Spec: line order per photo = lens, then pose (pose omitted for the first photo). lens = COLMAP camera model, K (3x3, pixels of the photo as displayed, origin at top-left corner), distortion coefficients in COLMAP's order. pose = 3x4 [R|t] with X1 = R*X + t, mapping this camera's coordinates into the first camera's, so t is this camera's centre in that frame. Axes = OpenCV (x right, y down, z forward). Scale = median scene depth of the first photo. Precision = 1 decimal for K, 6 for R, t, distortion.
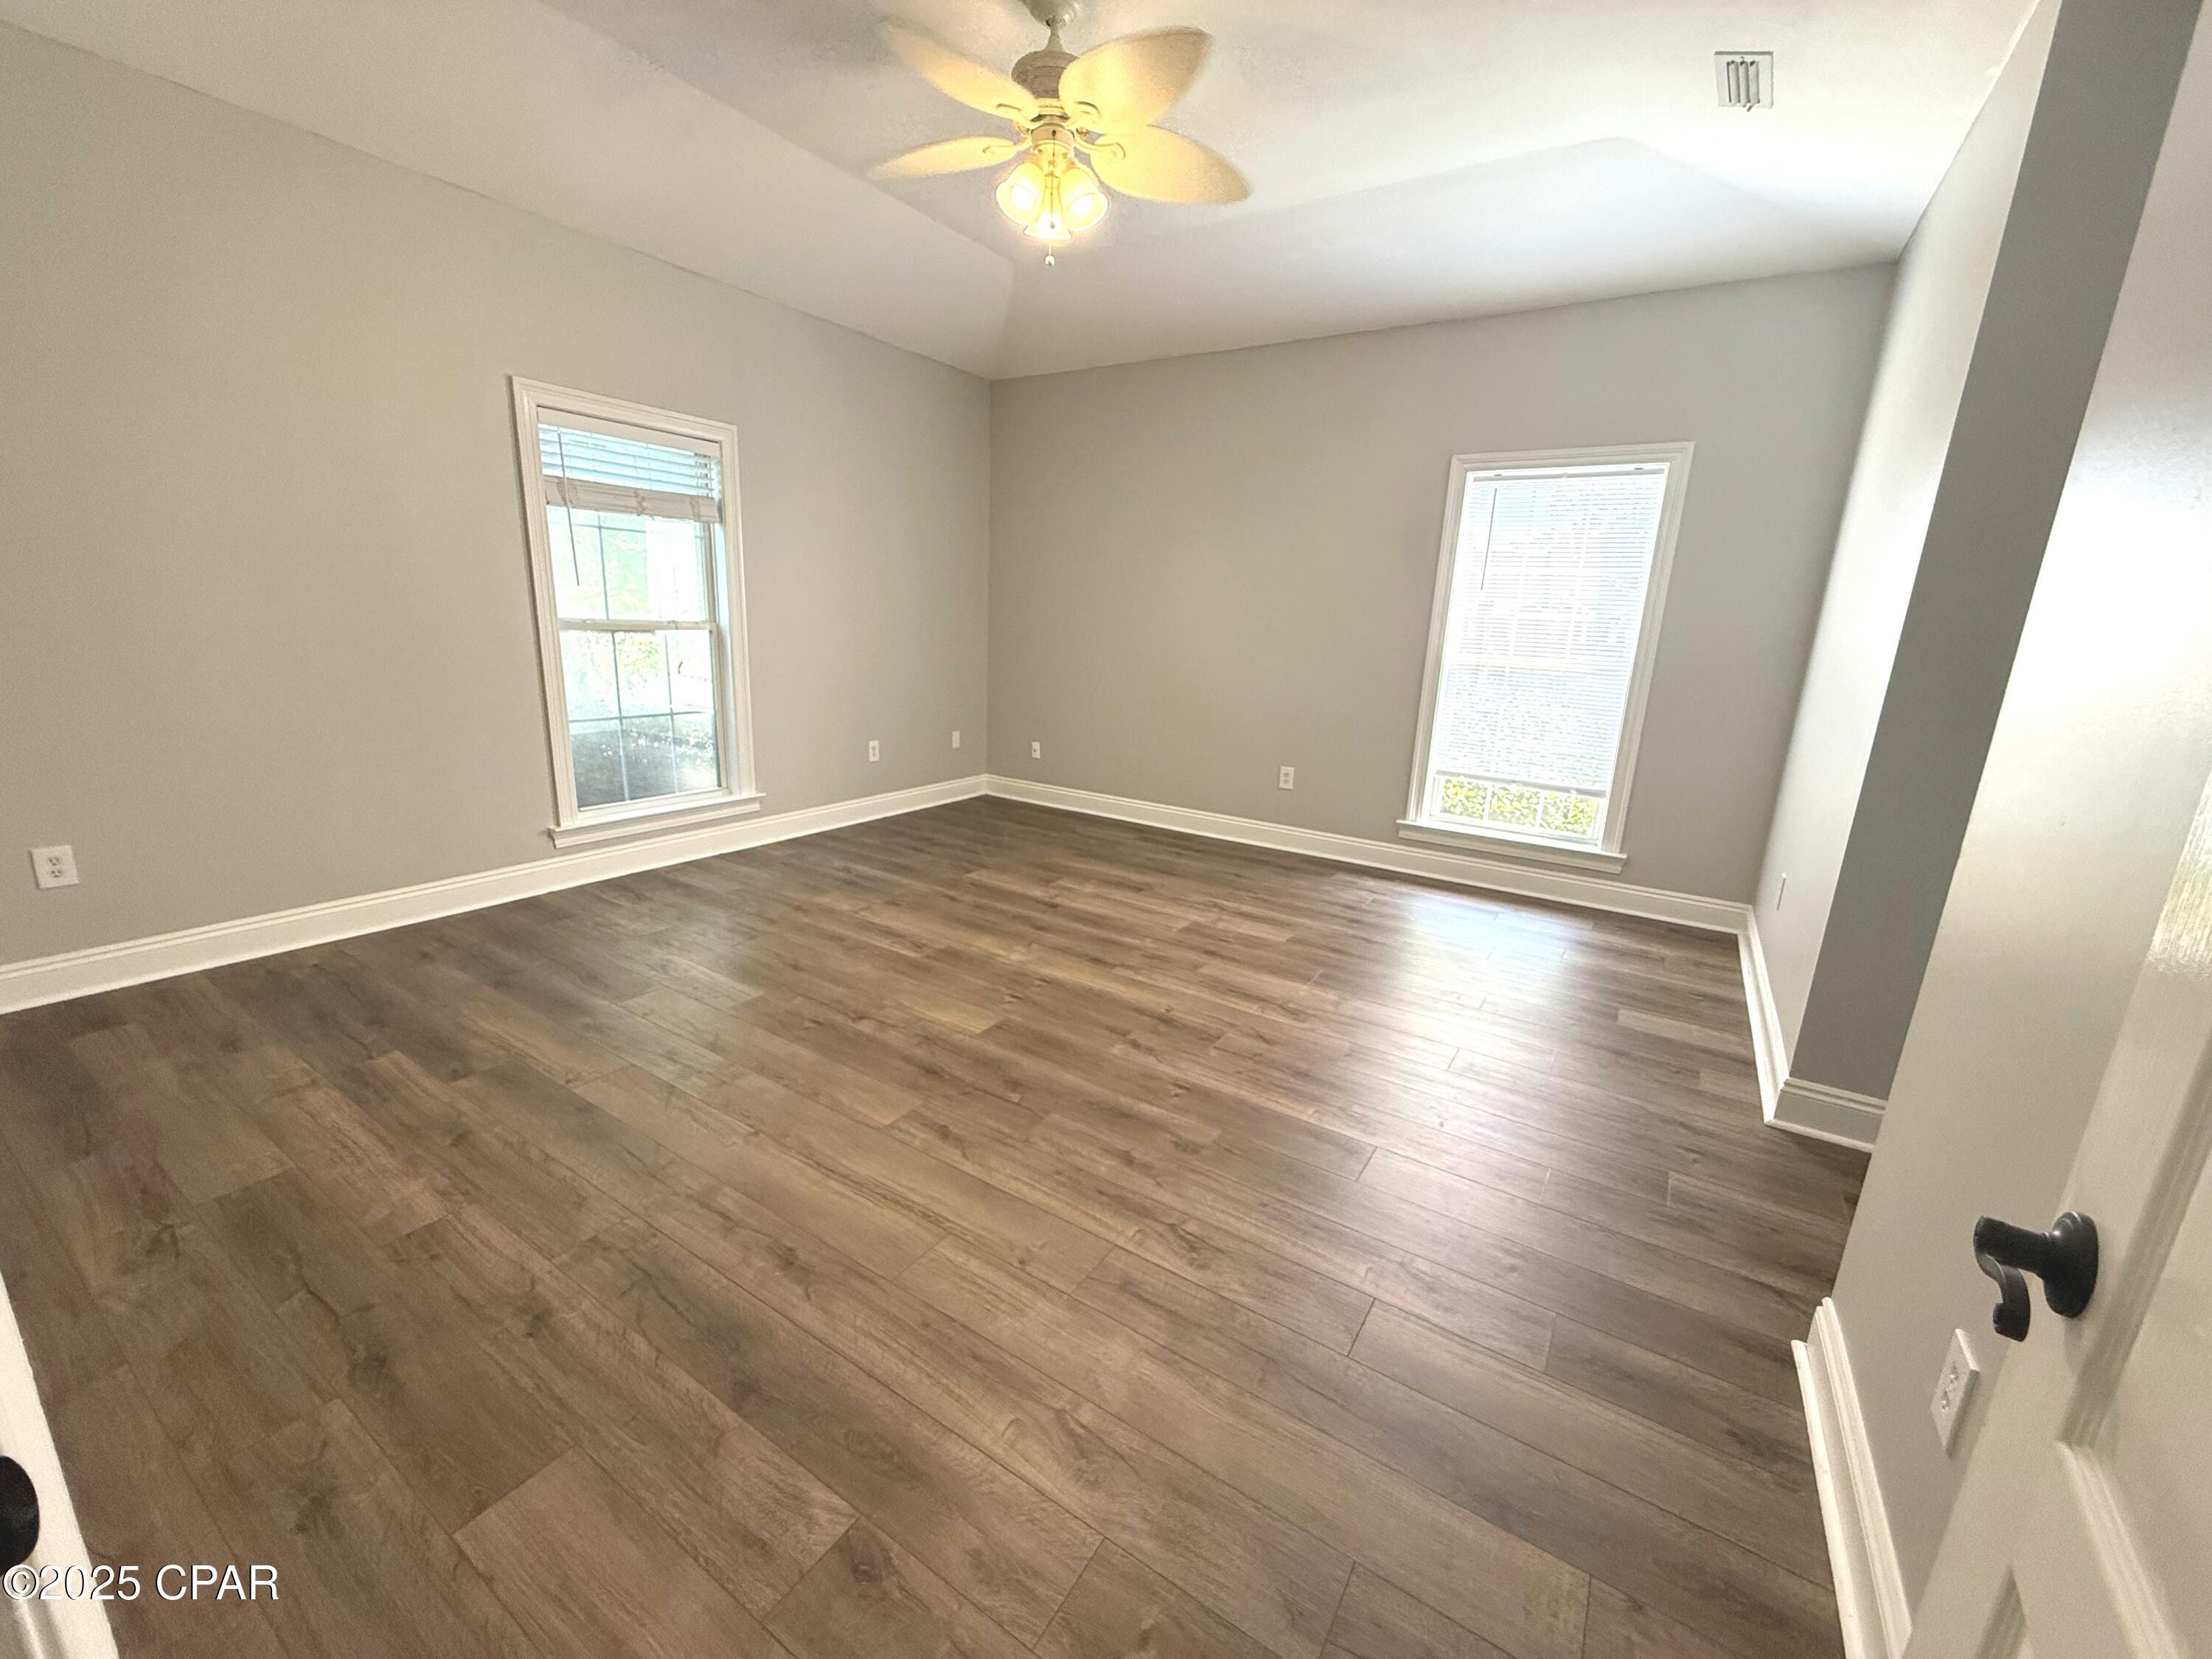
lens RADIAL K [[878.5, 0, 1102.6], [0, 878.5, 831.4], [0, 0, 1]] dist [0.000002, 0.000120]
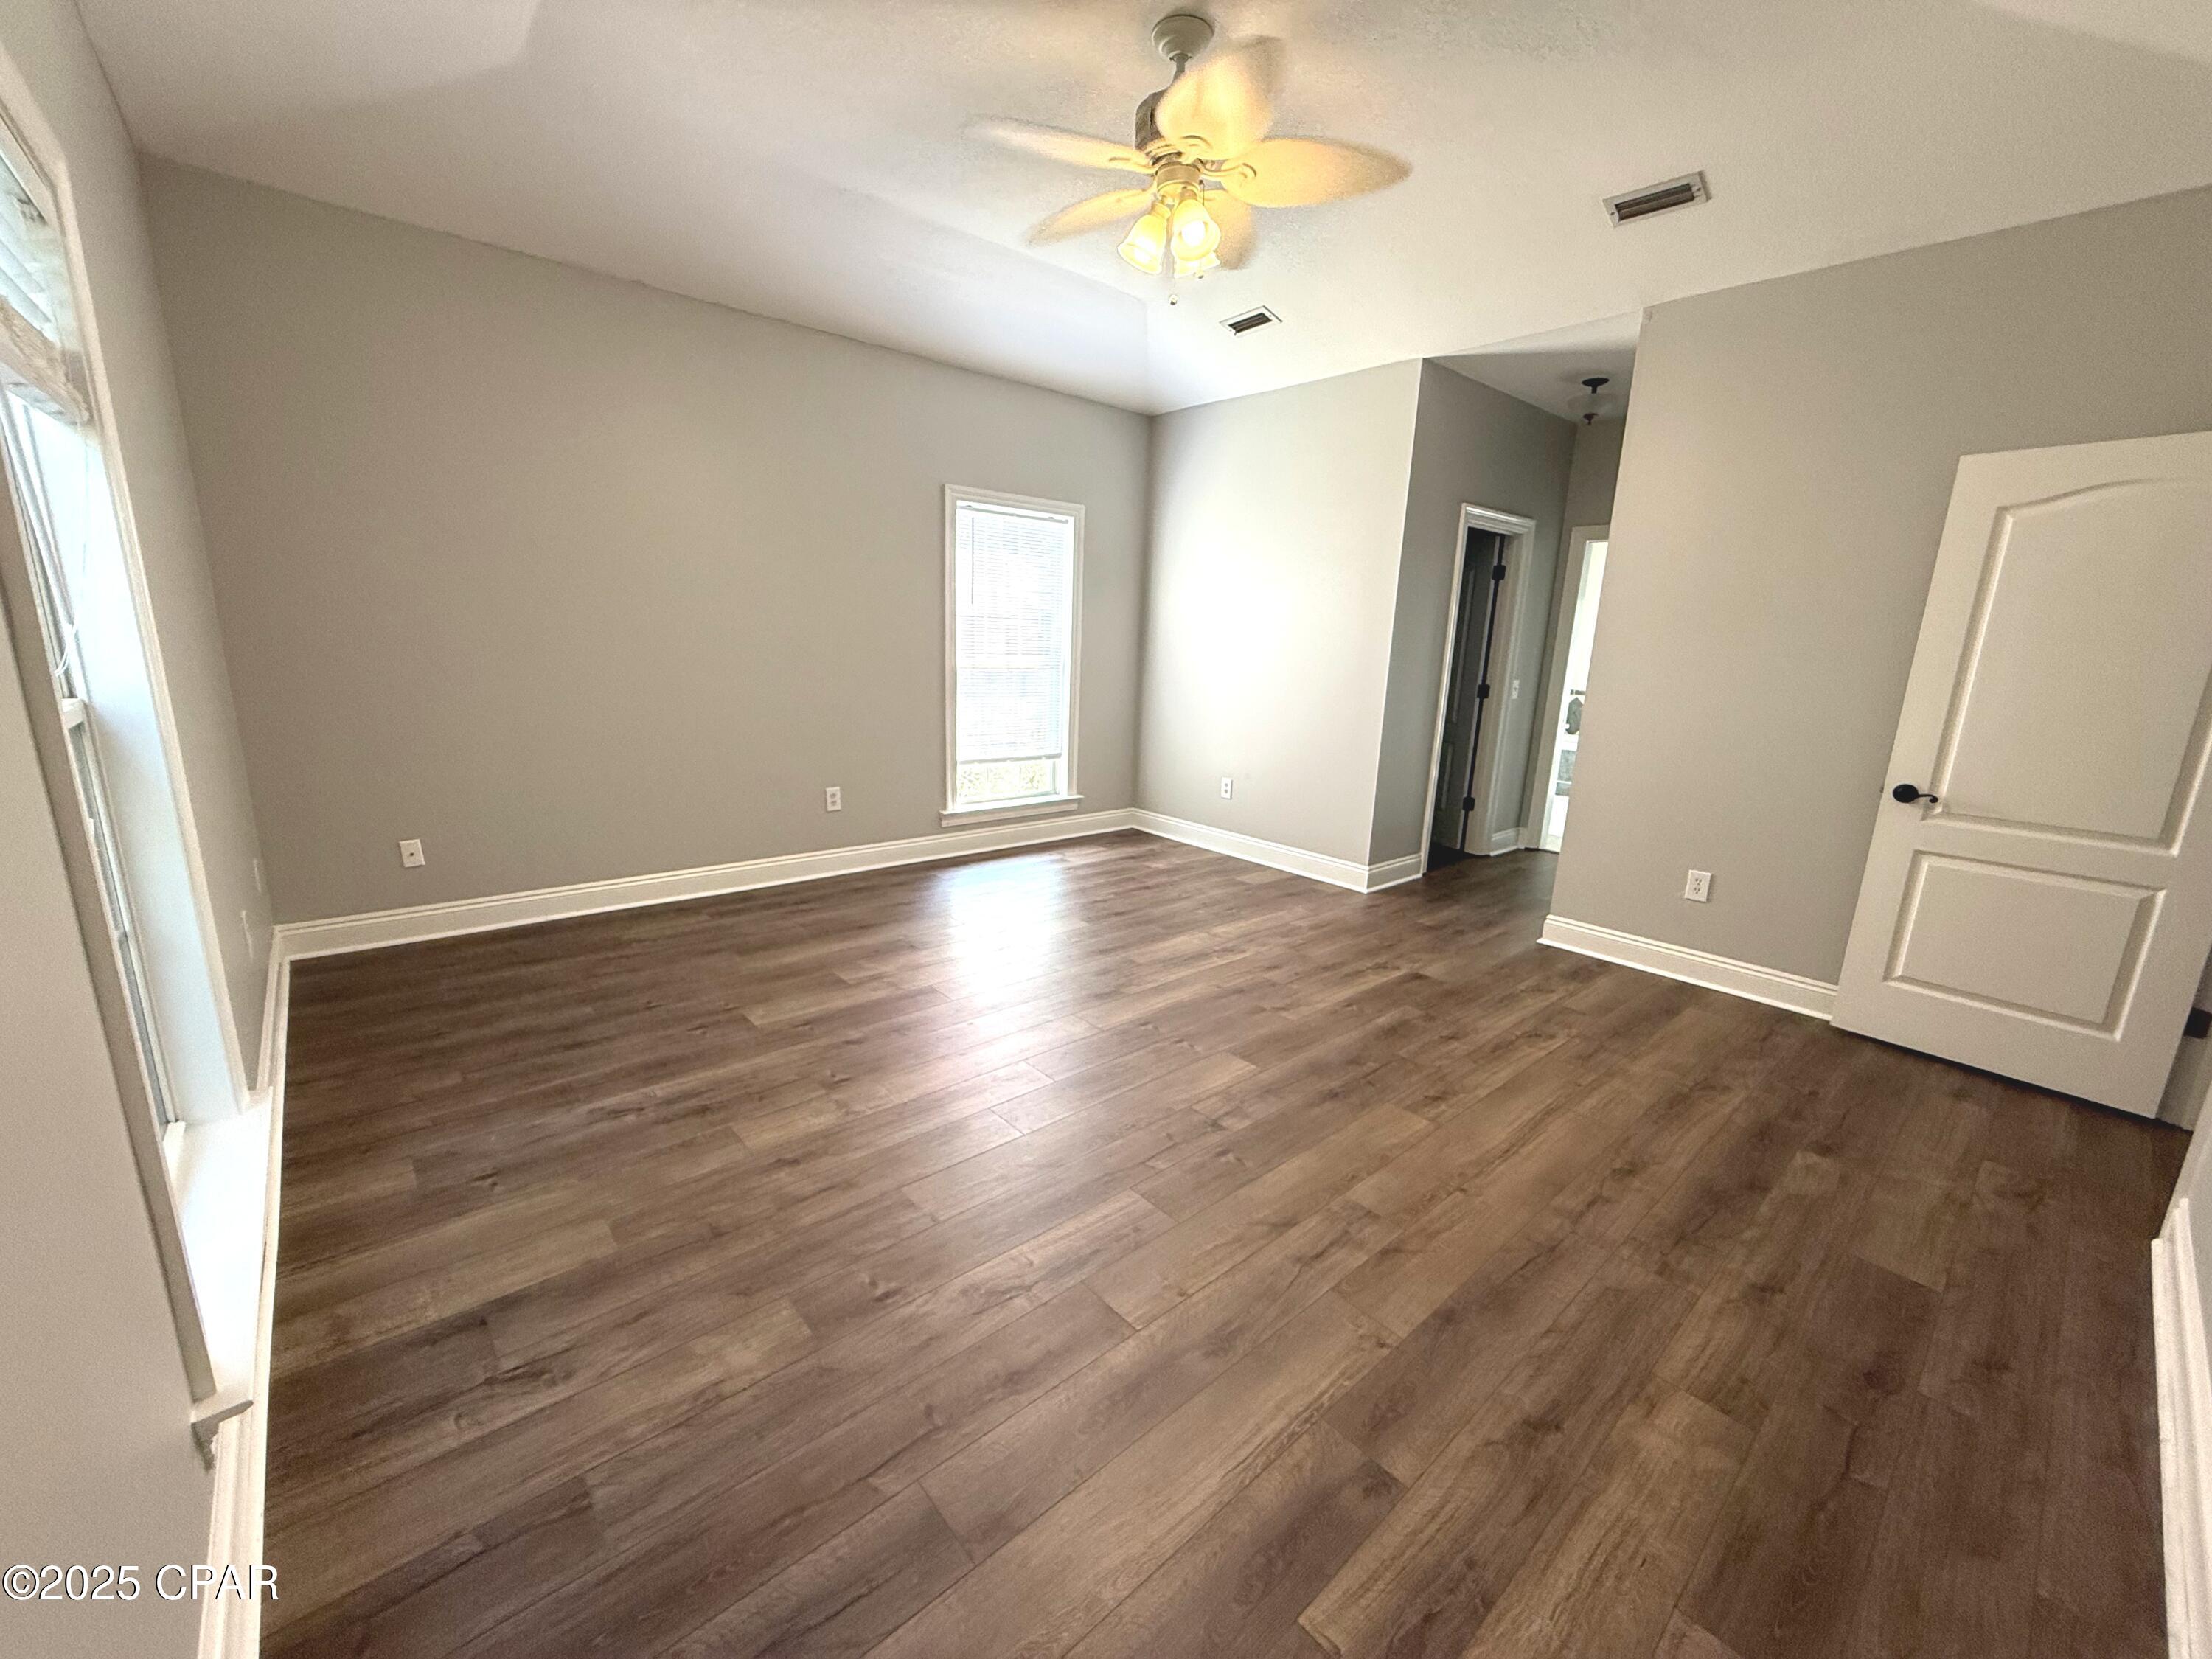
lens RADIAL K [[878.5, 0, 1102.6], [0, 878.5, 831.4], [0, 0, 1]] dist [0.000002, 0.000120]
pose [[0.273372, -0.243438, 0.930594, -1.101649], [0.205756, 0.959853, 0.190649, -0.273838], [-0.939645, 0.139358, 0.312486, 0.824328]]
